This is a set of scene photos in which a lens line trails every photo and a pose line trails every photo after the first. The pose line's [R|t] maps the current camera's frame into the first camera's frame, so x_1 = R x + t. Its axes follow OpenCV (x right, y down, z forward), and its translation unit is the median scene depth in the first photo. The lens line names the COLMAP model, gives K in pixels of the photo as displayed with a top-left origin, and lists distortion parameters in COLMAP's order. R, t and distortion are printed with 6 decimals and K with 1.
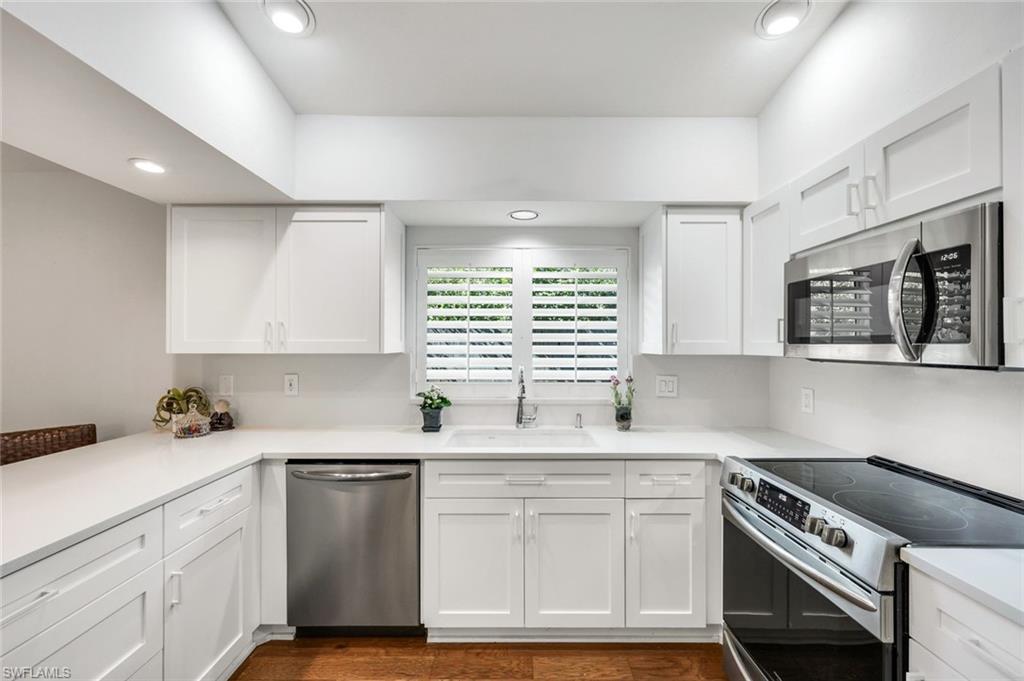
lens RADIAL K [[416.0, 0, 508.4], [0, 416.0, 336.7], [0, 0, 1]] dist [0.001454, -0.000120]
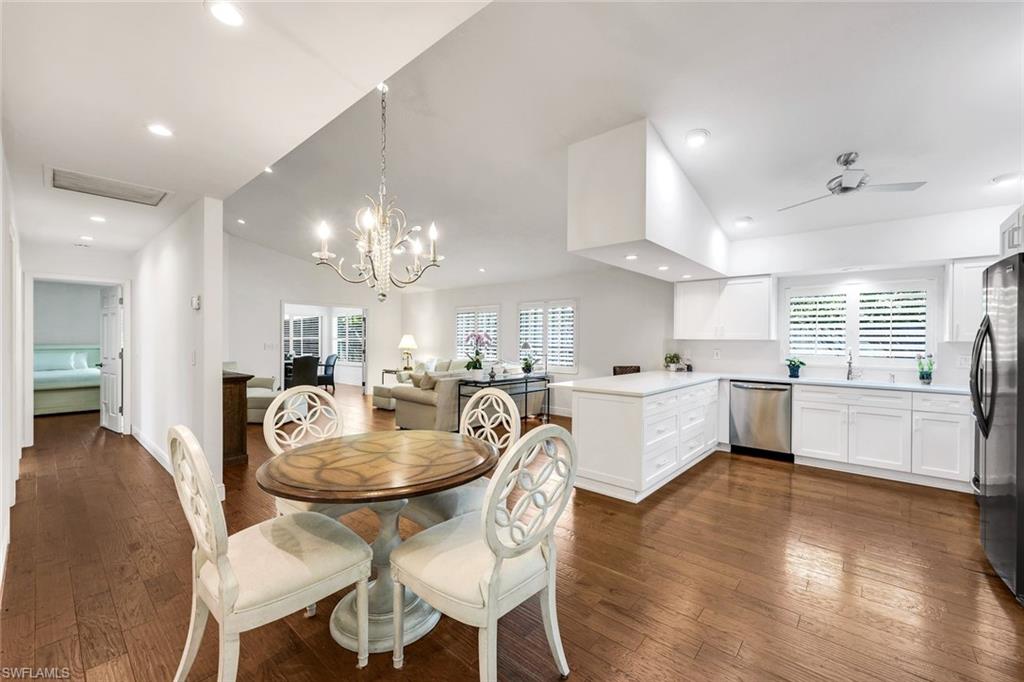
lens RADIAL K [[416.0, 0, 507.0], [0, 416.0, 337.1], [0, 0, 1]] dist [0.001454, -0.000120]
pose [[0.753136, 0.002559, -0.657859, 0.105830], [-0.002877, 0.999996, 0.000595, 0.027464], [0.657858, 0.001445, 0.753140, -1.558365]]
